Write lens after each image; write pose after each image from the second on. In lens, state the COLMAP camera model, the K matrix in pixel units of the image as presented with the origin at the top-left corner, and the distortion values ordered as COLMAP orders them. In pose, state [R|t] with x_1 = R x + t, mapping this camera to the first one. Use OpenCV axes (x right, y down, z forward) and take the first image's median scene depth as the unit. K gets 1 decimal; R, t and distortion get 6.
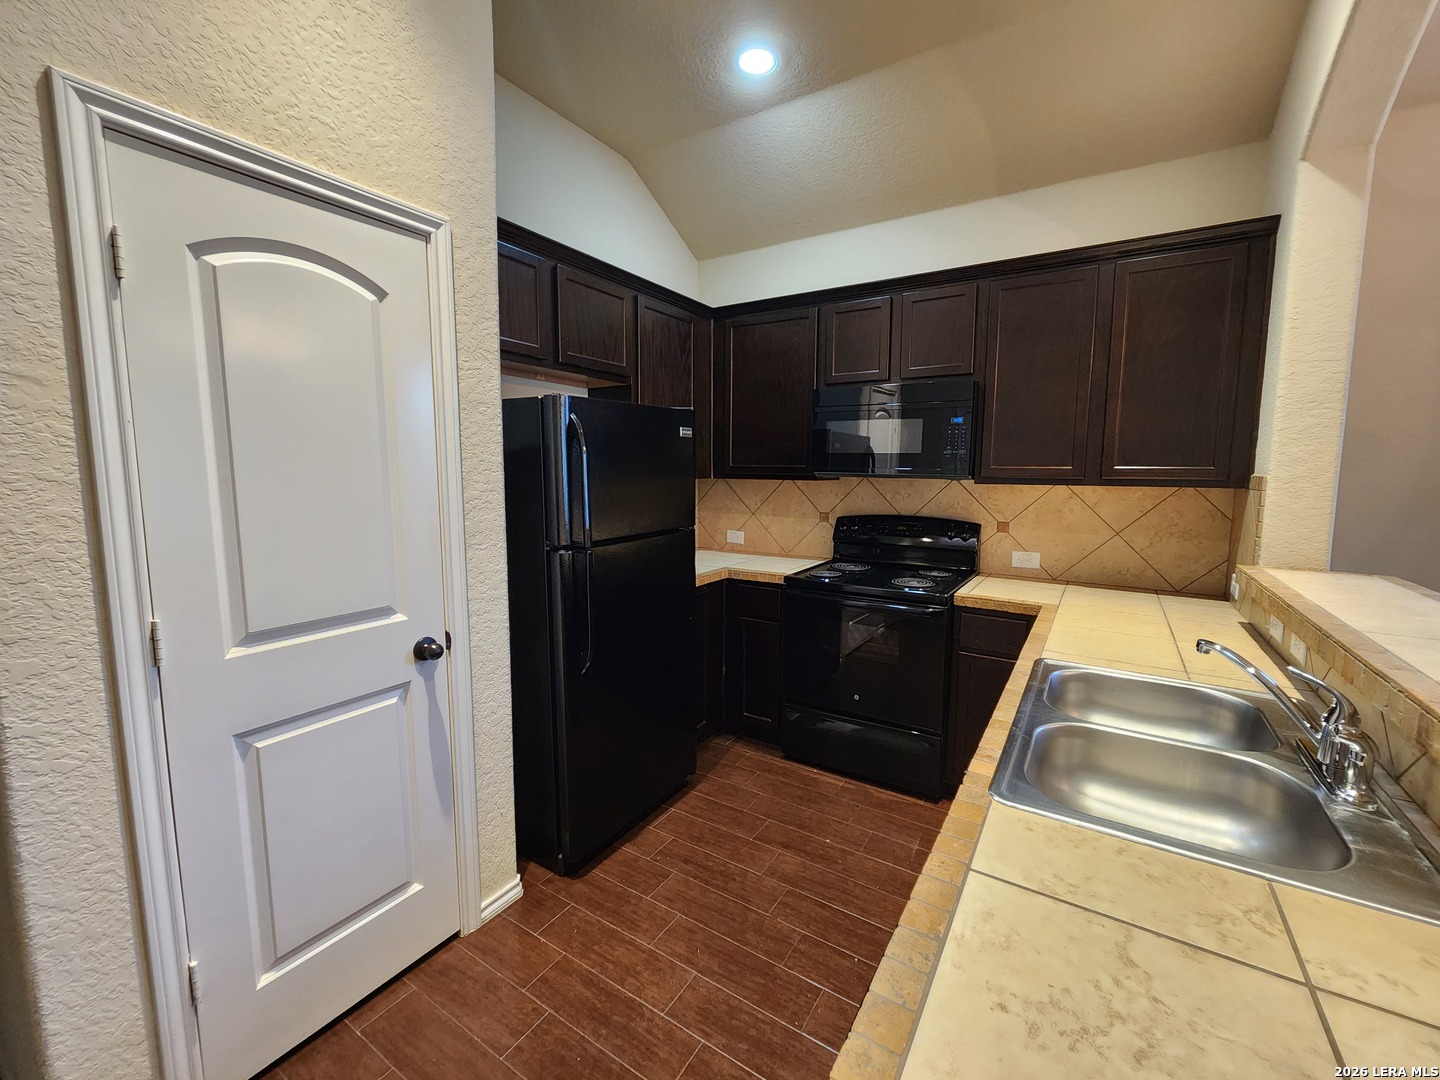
lens RADIAL K [[588.0, 0, 740.2], [0, 588.0, 535.5], [0, 0, 1]] dist [0.000943, 0.000037]
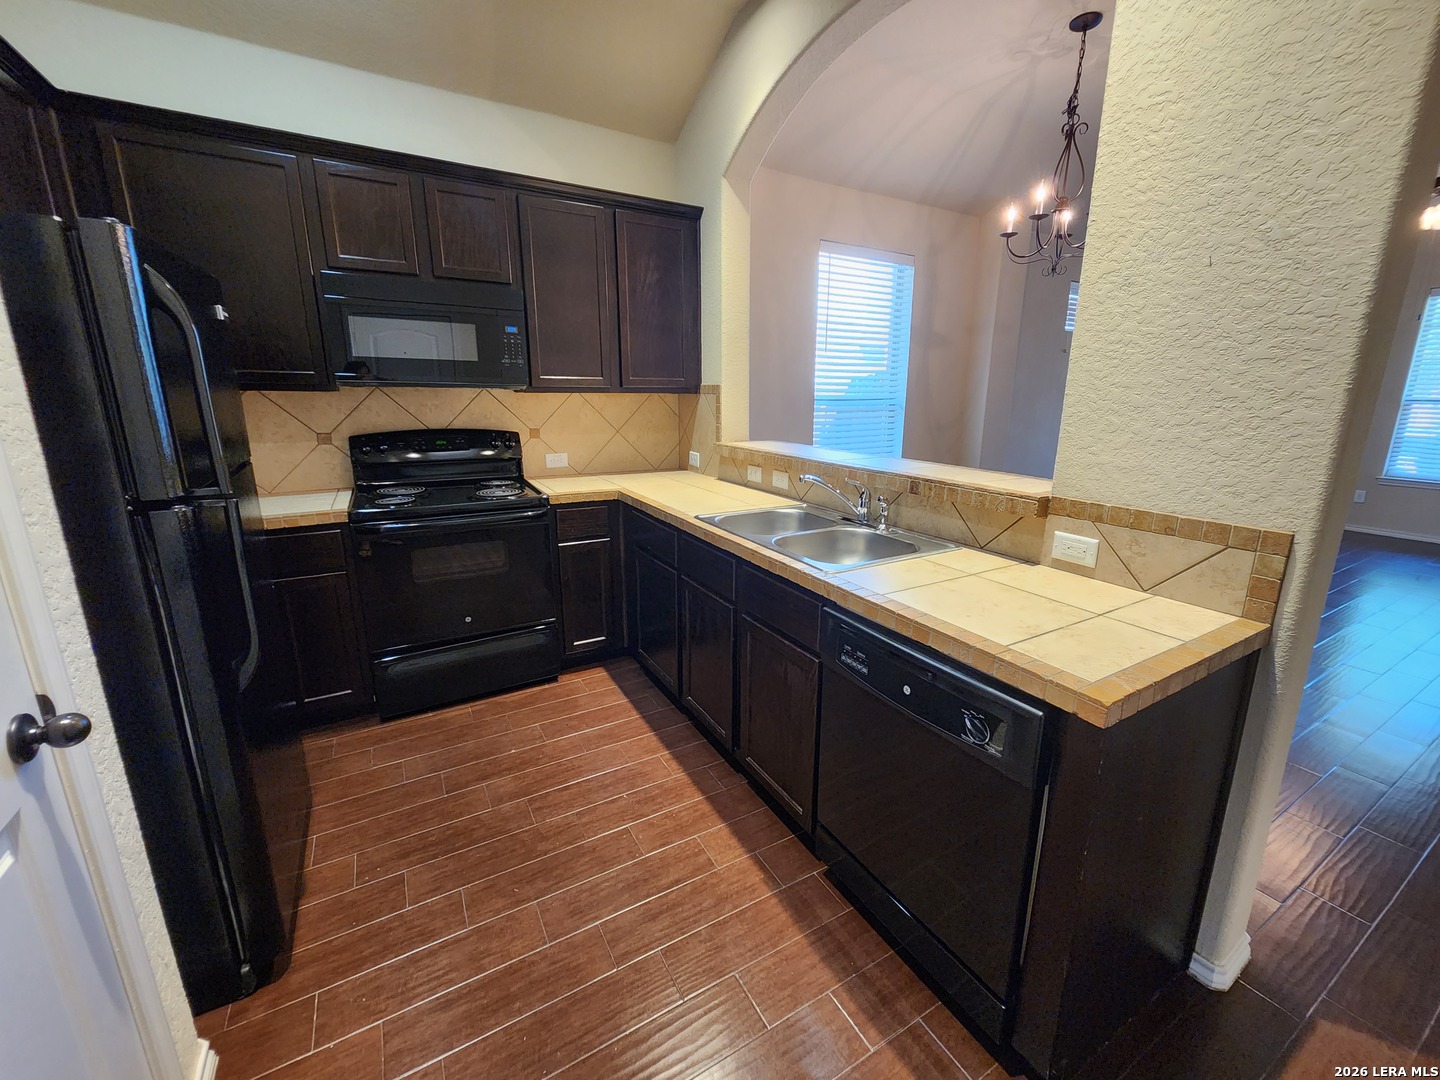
lens RADIAL K [[591.9, 0, 720.0], [0, 591.9, 540.0], [0, 0, 1]] dist [-0.000844, -0.000344]
pose [[0.462554, -0.218592, 0.859221, -0.430907], [0.097486, 0.975793, 0.195768, -0.002906], [-0.881215, -0.006791, 0.472666, 0.180070]]
